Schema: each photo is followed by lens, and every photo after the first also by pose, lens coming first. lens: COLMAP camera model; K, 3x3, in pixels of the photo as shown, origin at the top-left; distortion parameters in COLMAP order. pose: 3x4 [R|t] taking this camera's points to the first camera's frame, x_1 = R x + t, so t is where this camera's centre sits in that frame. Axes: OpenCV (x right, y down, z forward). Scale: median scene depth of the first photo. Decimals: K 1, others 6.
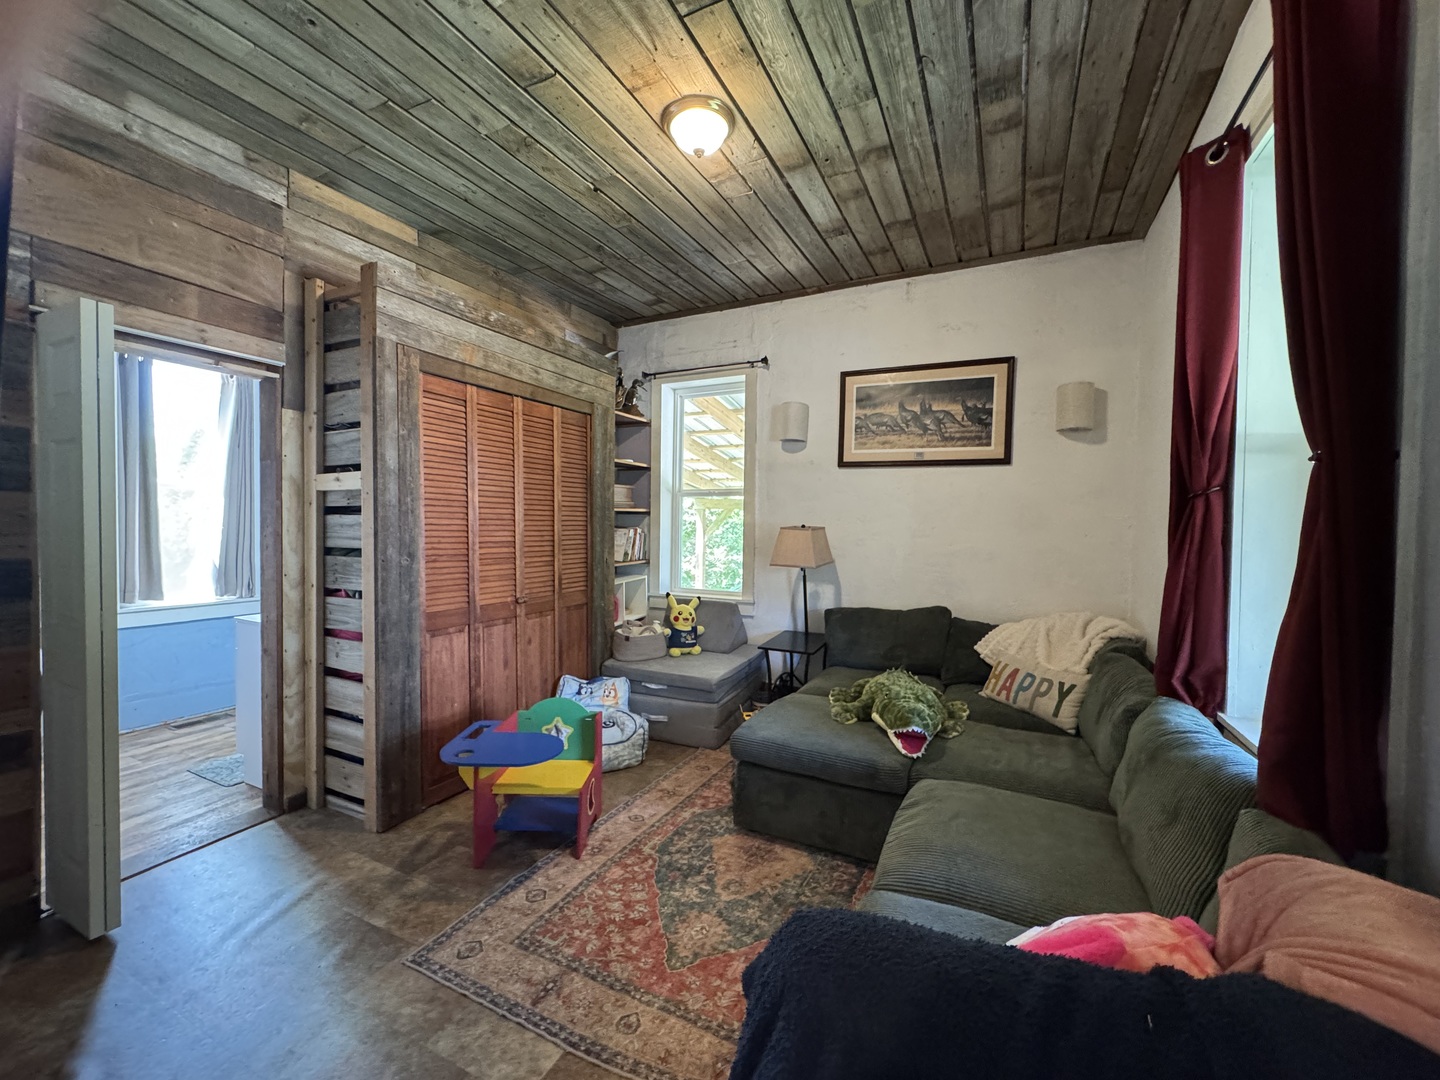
lens RADIAL K [[582.1, 0, 720.3], [0, 582.1, 538.9], [0, 0, 1]] dist [-0.004393, -0.000032]
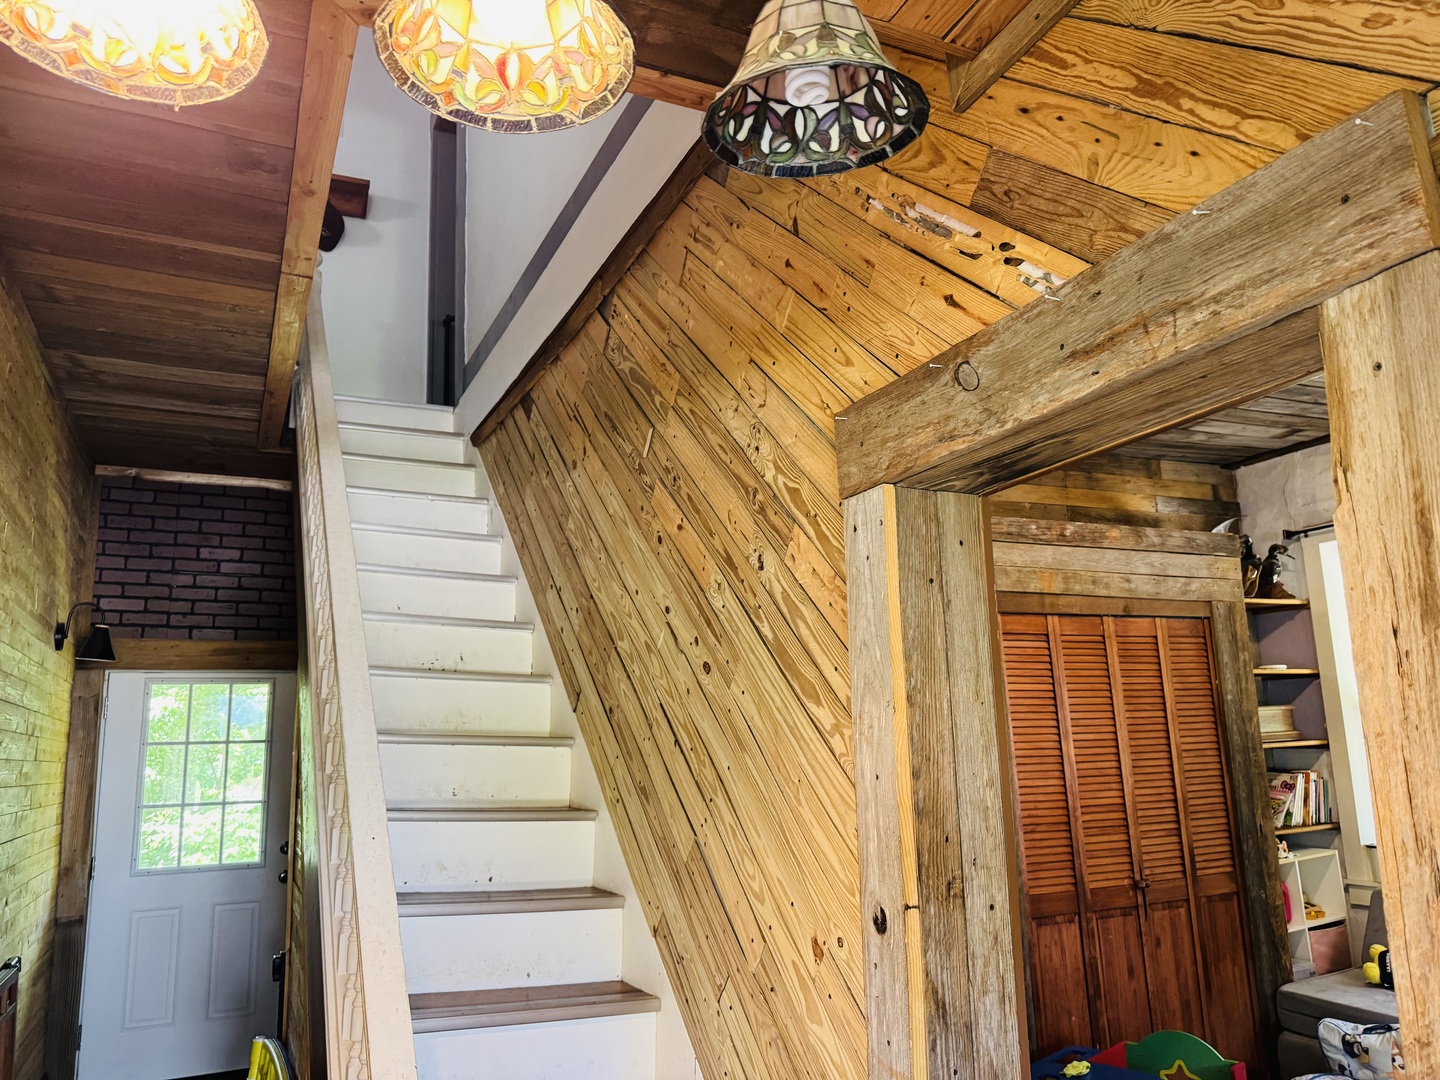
lens RADIAL K [[1013.0, 0, 713.6], [0, 1013.0, 546.5], [0, 0, 1]] dist [0.010602, -0.012645]
pose [[0.773571, -0.152061, -0.615195, 0.092617], [0.025044, 0.977361, -0.210089, -0.052768], [0.633214, 0.147112, 0.759867, -0.367440]]
